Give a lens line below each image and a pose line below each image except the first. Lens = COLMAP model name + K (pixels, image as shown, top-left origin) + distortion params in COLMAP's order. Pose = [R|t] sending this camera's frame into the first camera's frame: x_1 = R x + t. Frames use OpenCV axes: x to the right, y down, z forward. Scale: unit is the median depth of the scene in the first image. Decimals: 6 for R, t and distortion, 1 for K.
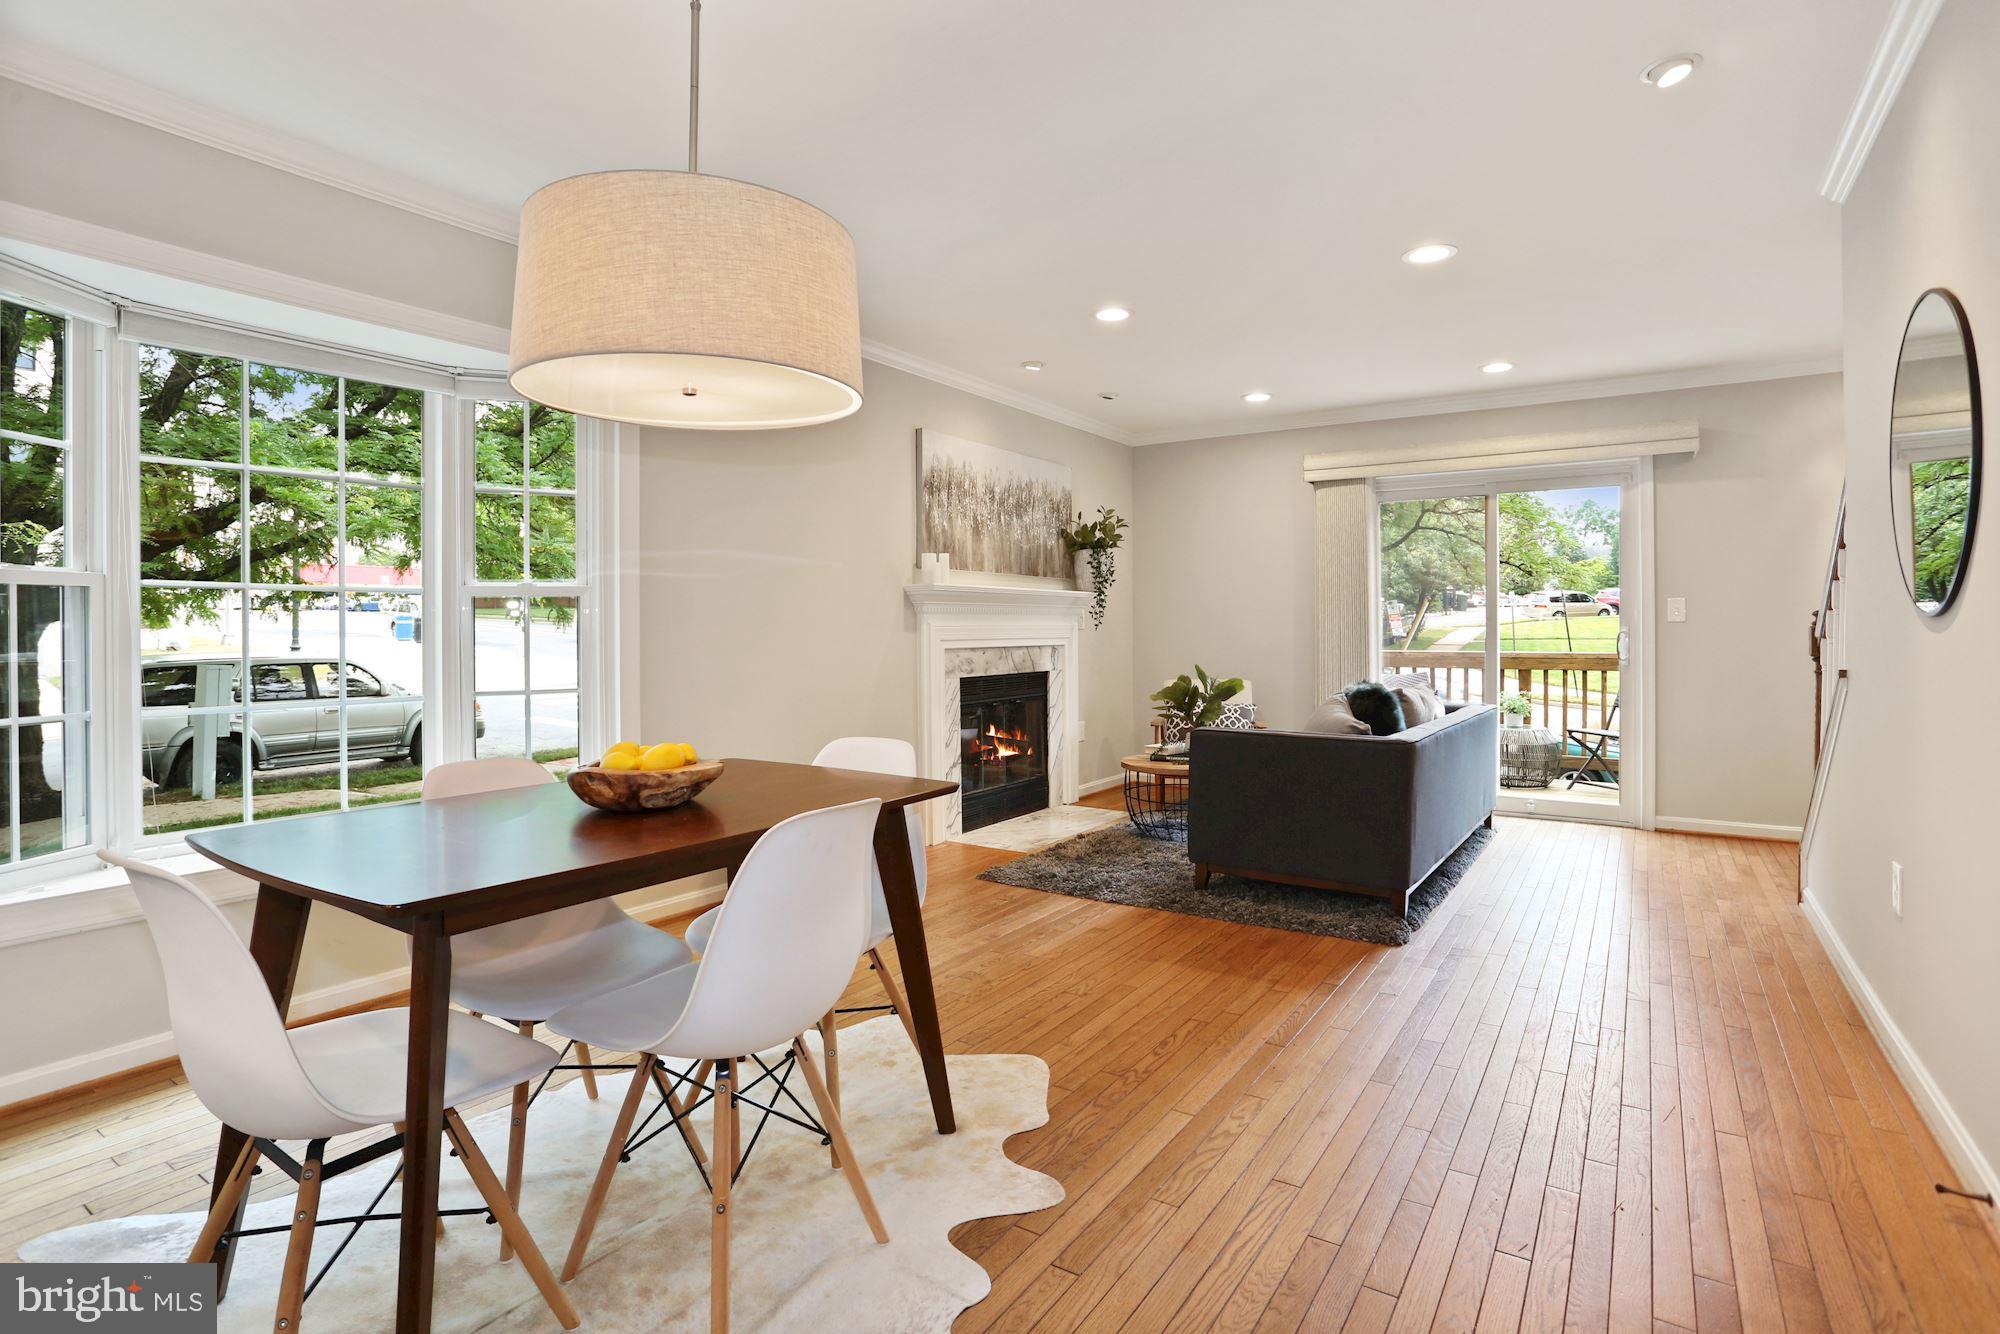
lens RADIAL K [[980.2, 0, 1003.3], [0, 980.2, 621.1], [0, 0, 1]] dist [-0.001761, 0.000083]
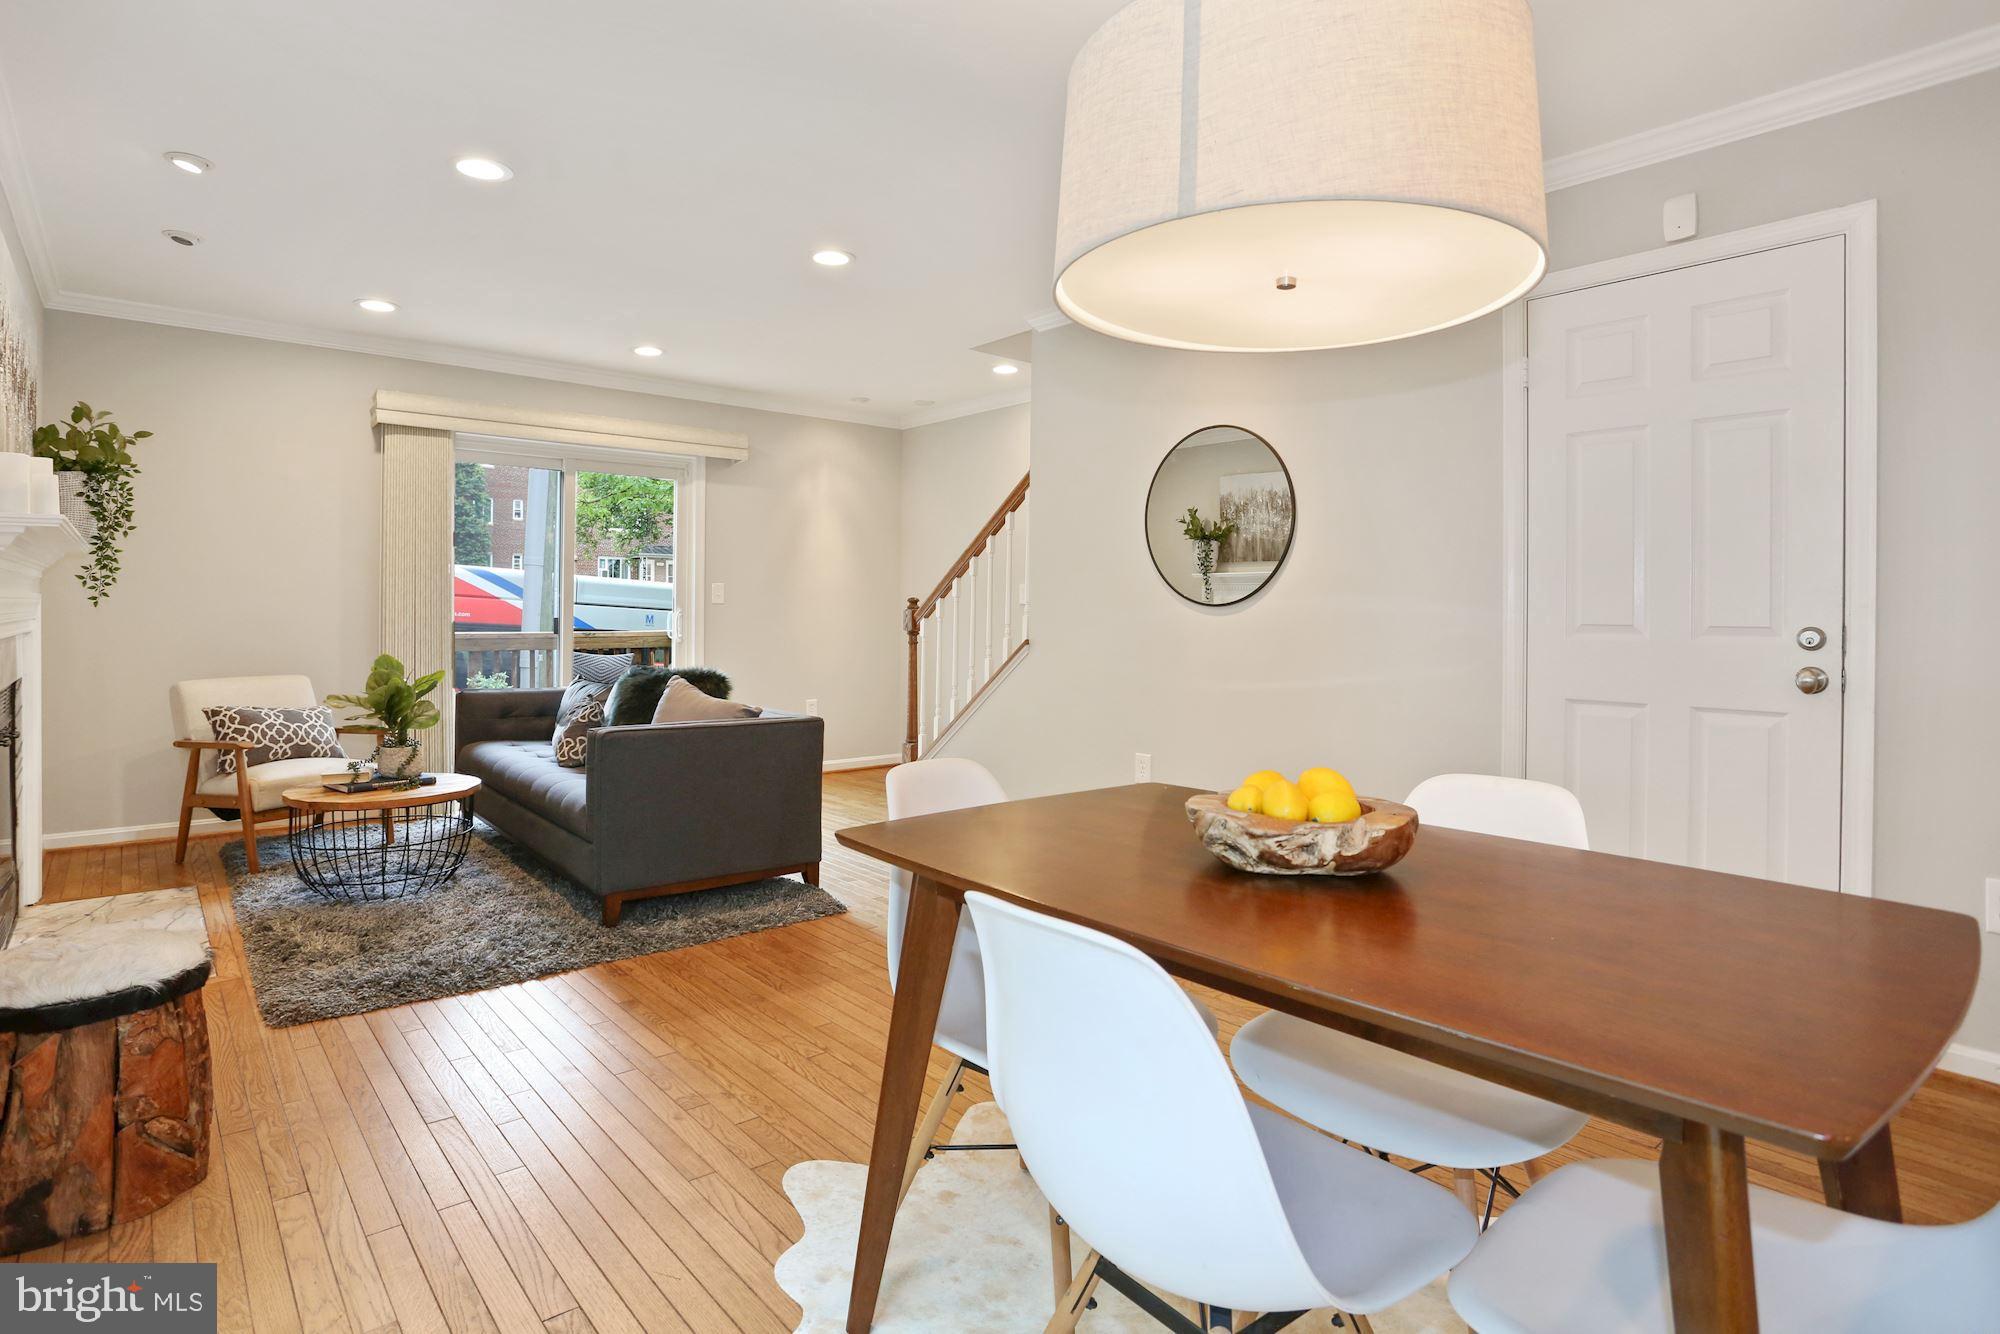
lens RADIAL K [[1005.3, 0, 1005.0], [0, 1005.3, 606.7], [0, 0, 1]] dist [-0.001178, 0.000121]
pose [[0.324197, 0.007147, 0.945963, -0.341355], [-0.014582, 0.999890, -0.002557, 0.002731], [-0.945877, -0.012965, 0.324266, 0.295124]]
